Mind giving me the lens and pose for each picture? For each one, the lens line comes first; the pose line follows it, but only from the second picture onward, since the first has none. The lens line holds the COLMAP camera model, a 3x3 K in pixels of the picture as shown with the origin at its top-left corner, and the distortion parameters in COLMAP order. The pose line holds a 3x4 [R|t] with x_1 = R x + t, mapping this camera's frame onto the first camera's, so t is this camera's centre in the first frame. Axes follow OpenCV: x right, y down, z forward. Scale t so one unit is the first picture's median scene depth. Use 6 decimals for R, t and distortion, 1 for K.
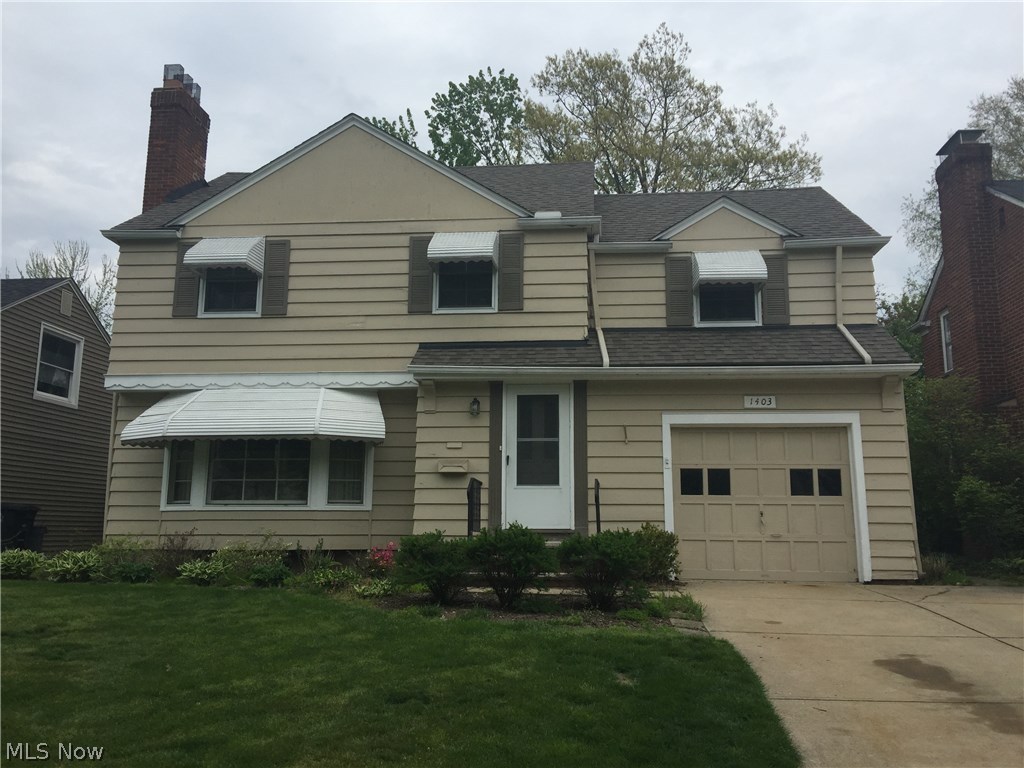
lens RADIAL K [[853.3, 0, 512.0], [0, 853.3, 384.0], [0, 0, 1]] dist [0.060403, -0.077442]
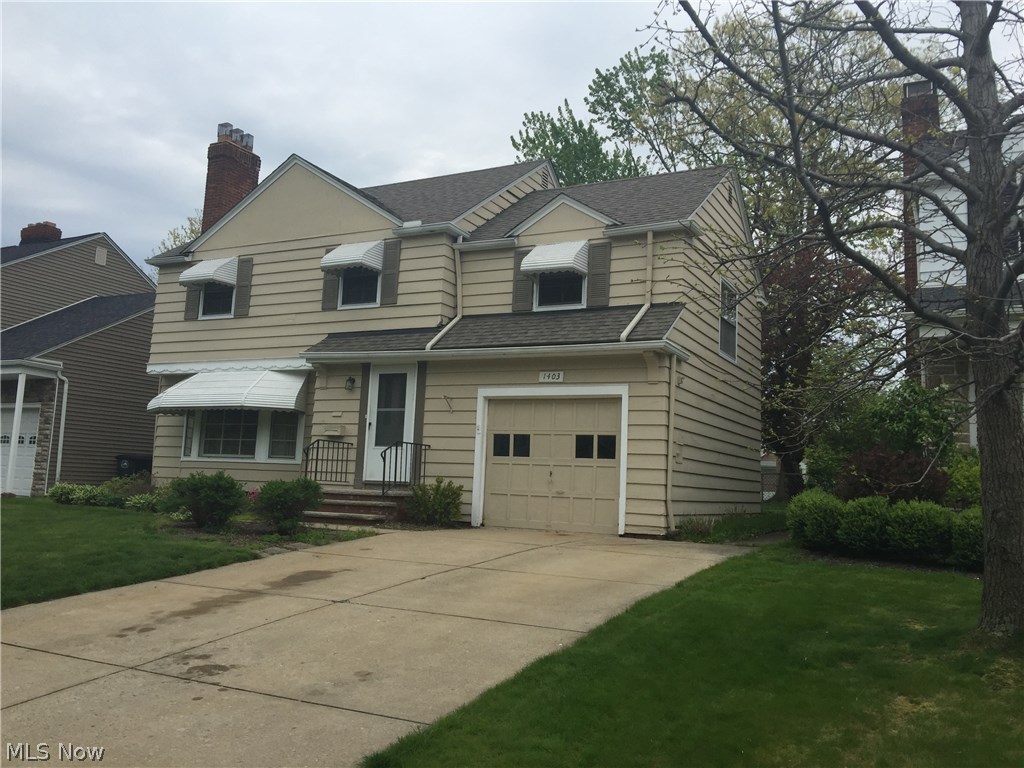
lens RADIAL K [[853.3, 0, 512.0], [0, 853.3, 384.0], [0, 0, 1]] dist [0.060403, -0.077442]
pose [[0.925870, -0.012020, -0.377650, 0.626473], [0.025987, 0.999153, 0.031910, -0.006708], [0.376947, -0.039358, 0.925398, -0.075555]]
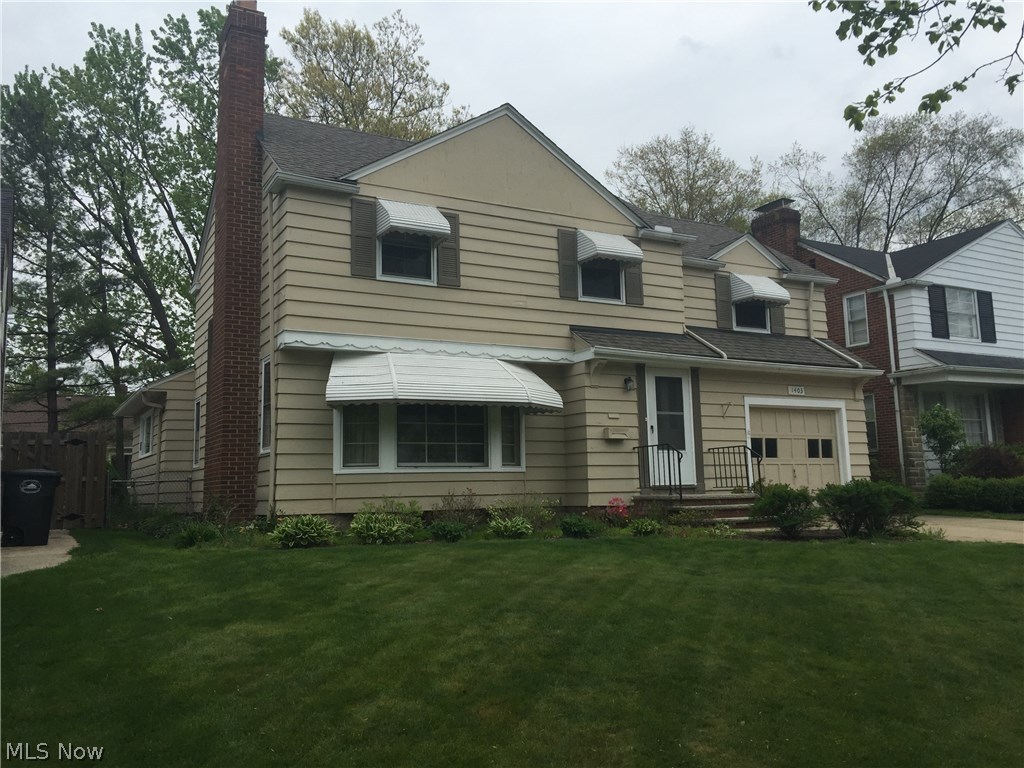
lens RADIAL K [[853.3, 0, 512.0], [0, 853.3, 384.0], [0, 0, 1]] dist [0.060403, -0.077442]
pose [[0.829980, 0.046423, 0.555858, -0.805781], [-0.068302, 0.997490, 0.018679, 0.014472], [-0.553595, -0.053470, 0.831068, 0.092924]]
